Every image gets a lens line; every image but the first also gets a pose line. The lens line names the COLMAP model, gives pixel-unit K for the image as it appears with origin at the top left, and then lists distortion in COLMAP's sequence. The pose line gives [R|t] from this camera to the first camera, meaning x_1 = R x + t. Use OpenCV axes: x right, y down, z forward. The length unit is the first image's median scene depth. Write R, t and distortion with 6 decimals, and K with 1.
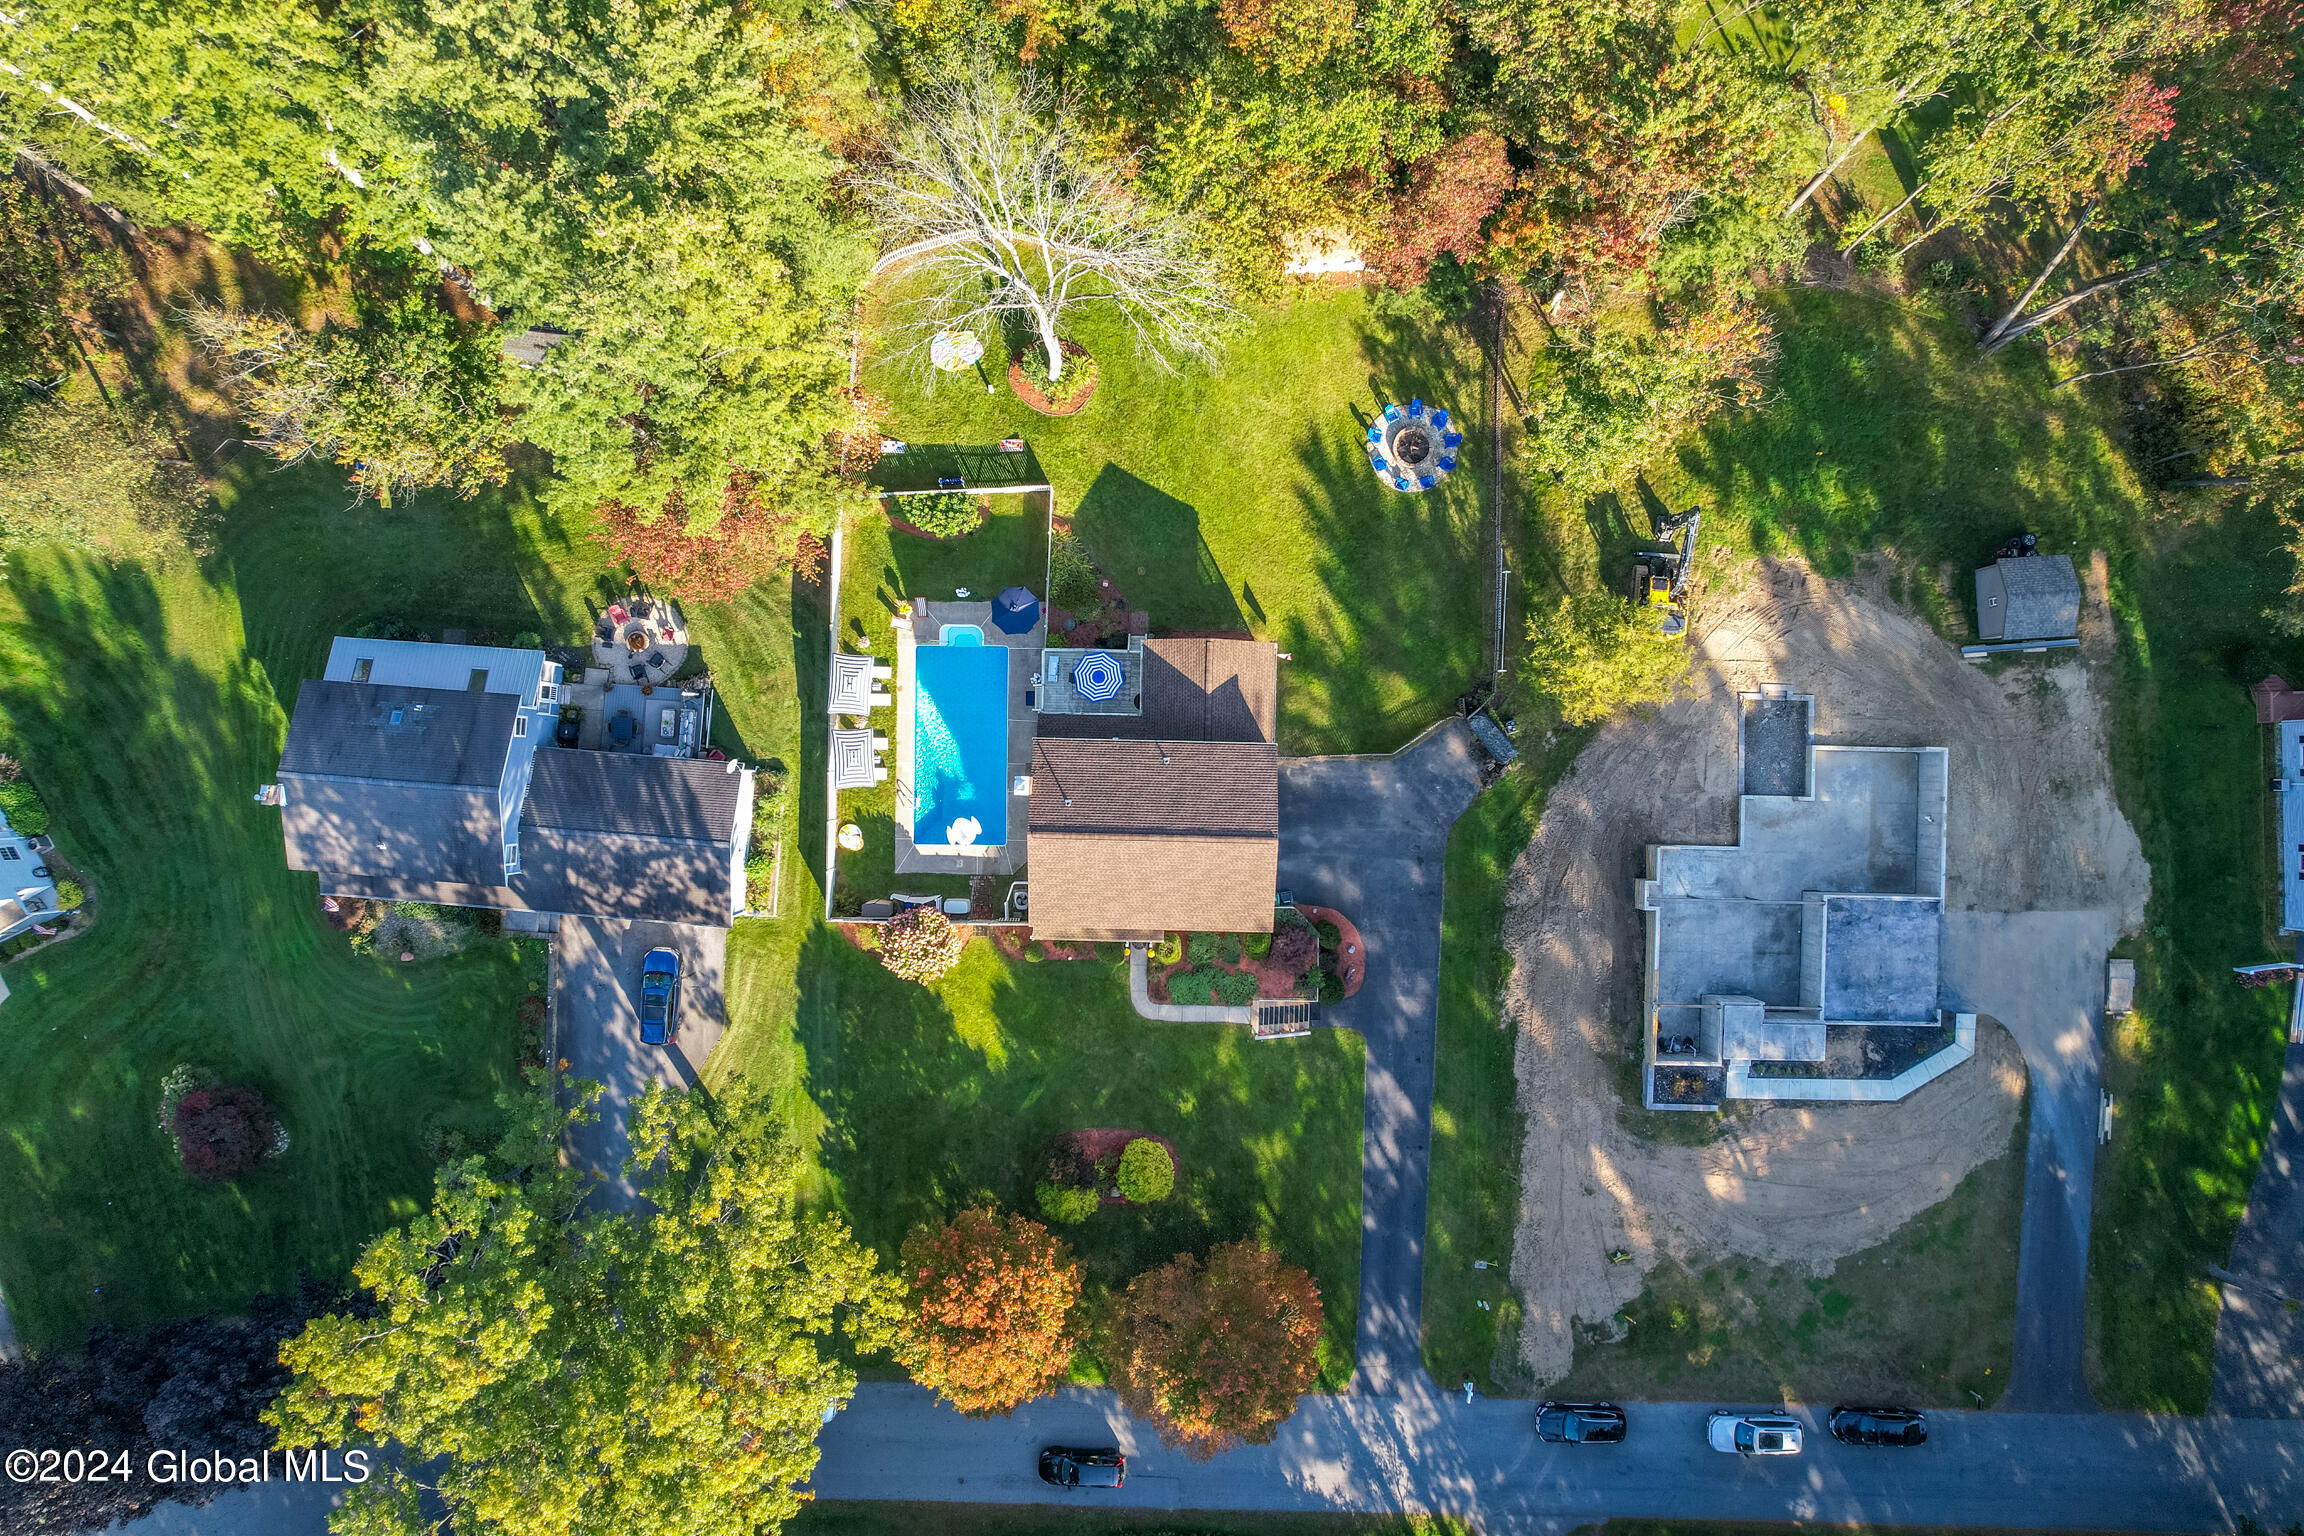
lens RADIAL K [[1589.0, 0, 1152.1], [0, 1589.0, 760.6], [0, 0, 1]] dist [-0.088349, 0.084963]
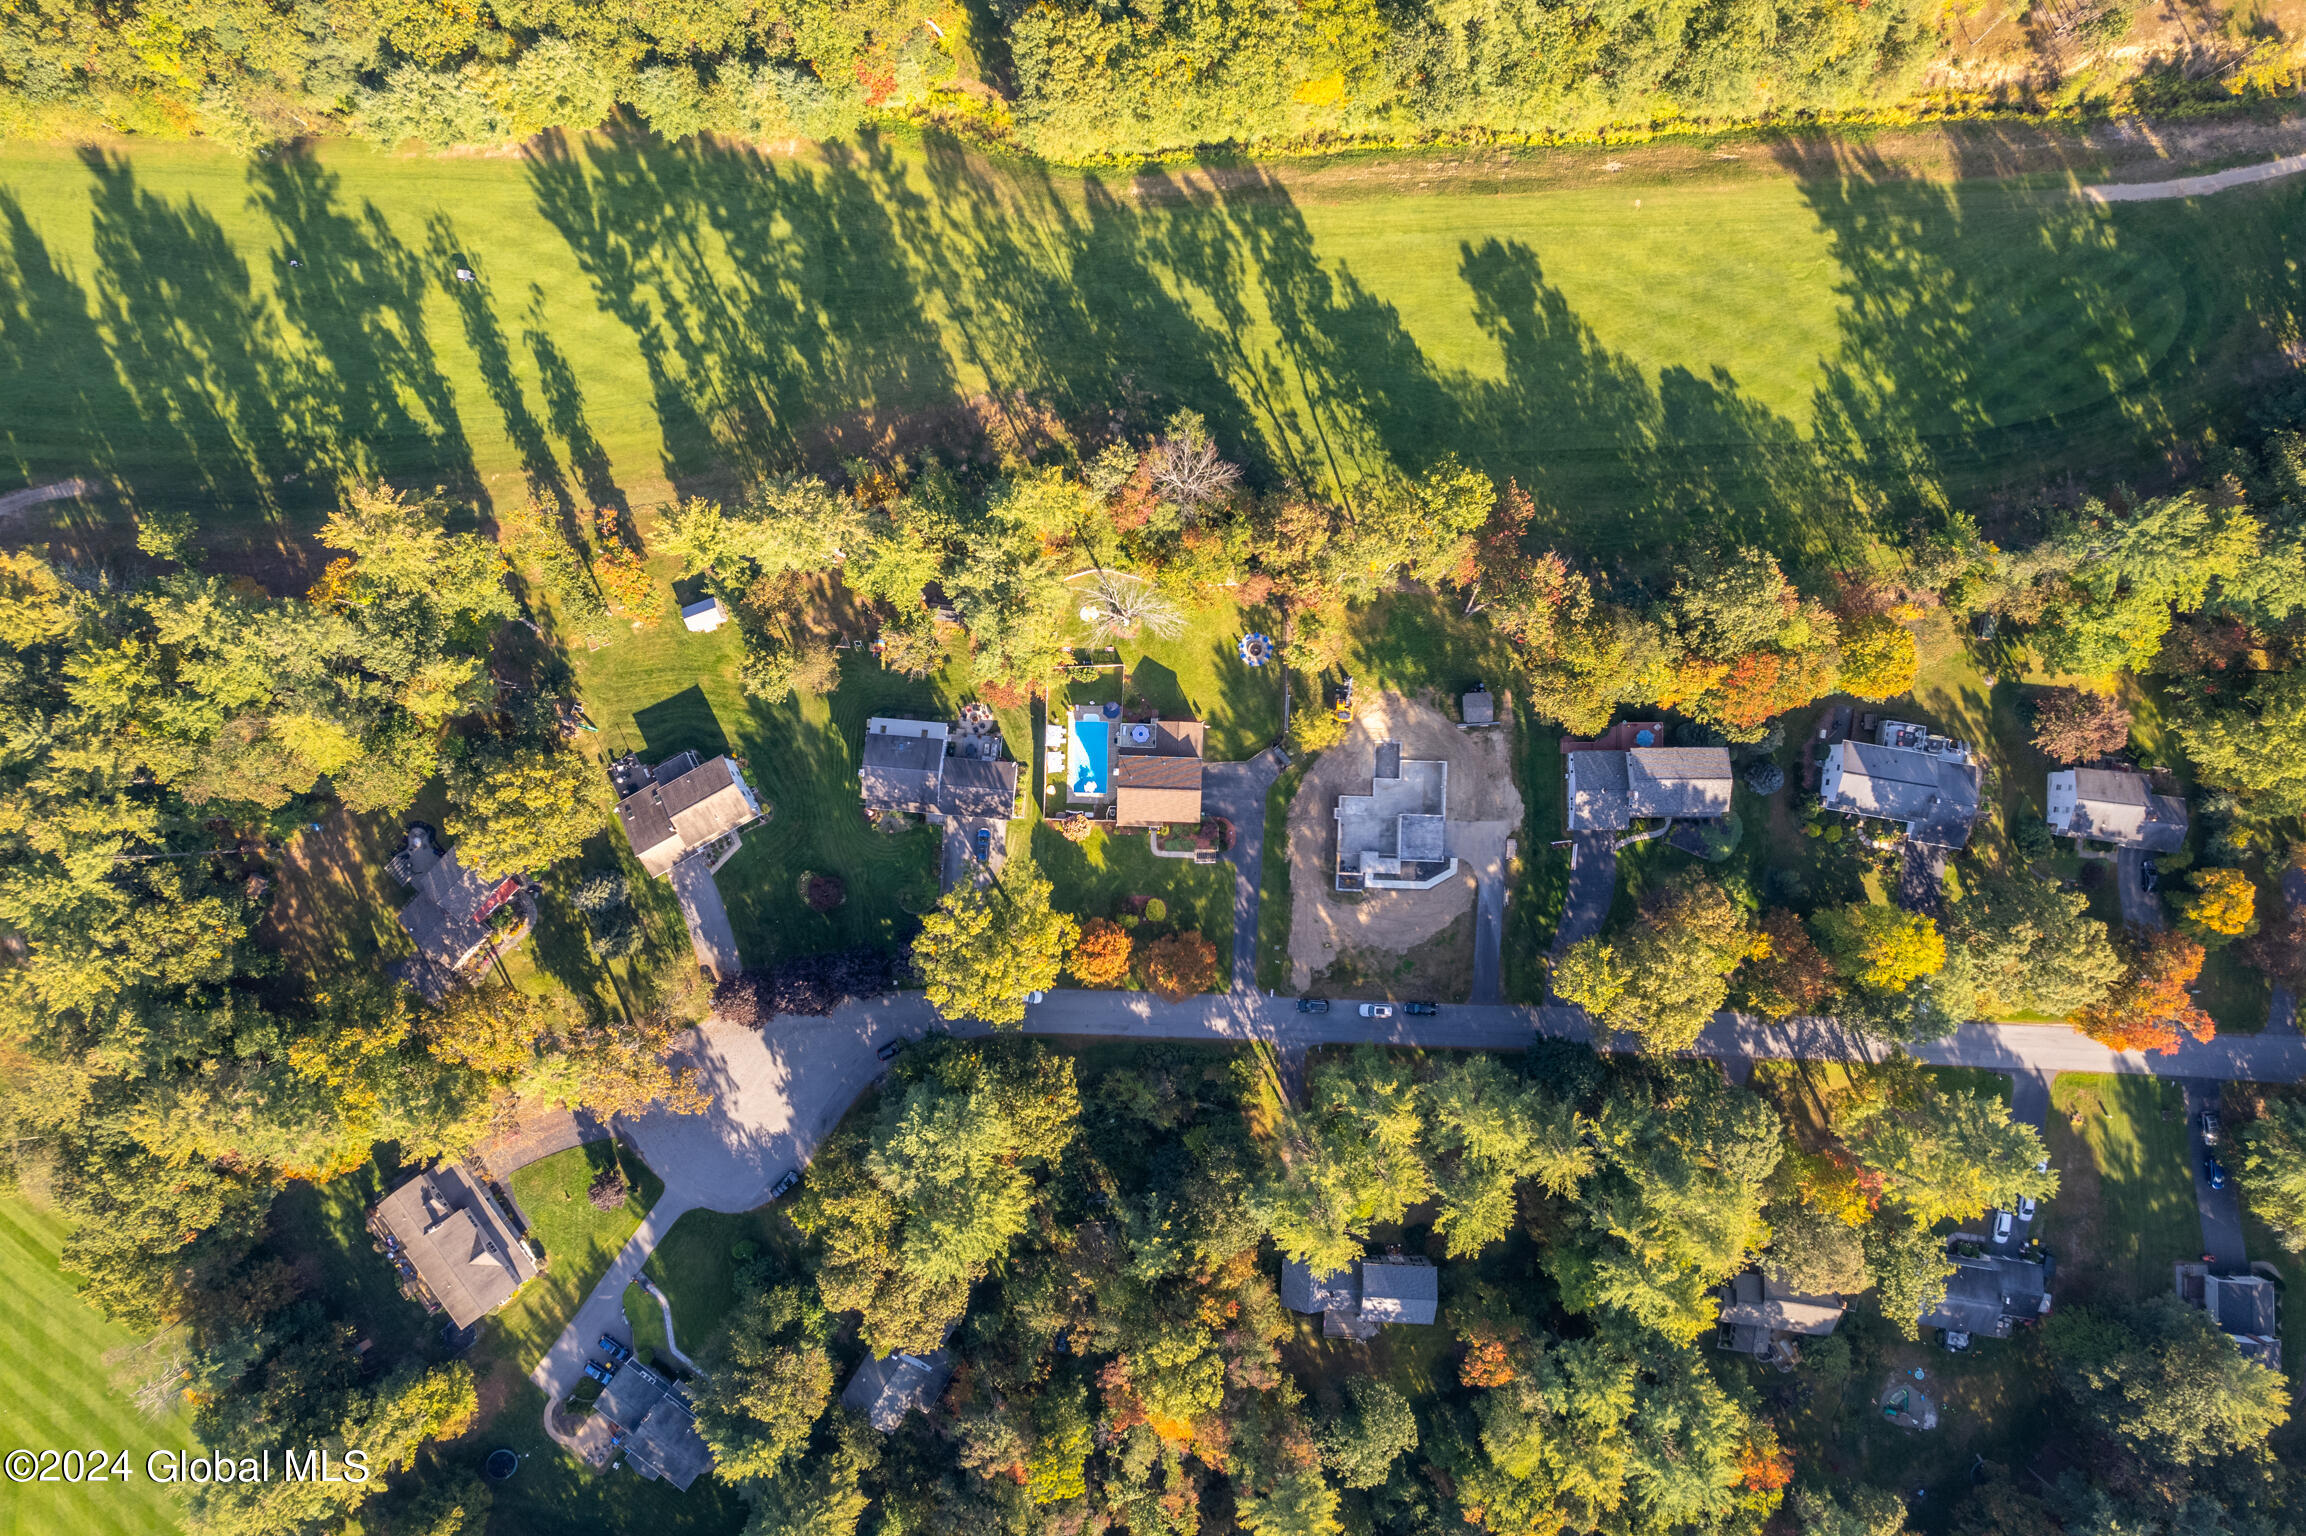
lens RADIAL K [[1590.4, 0, 1153.1], [0, 1590.4, 760.6], [0, 0, 1]] dist [-0.088349, 0.084963]
pose [[0.999955, 0.008959, -0.003053, -0.002344], [-0.008943, 0.999946, 0.005211, -0.019199], [0.003099, -0.005183, 0.999982, -1.808017]]
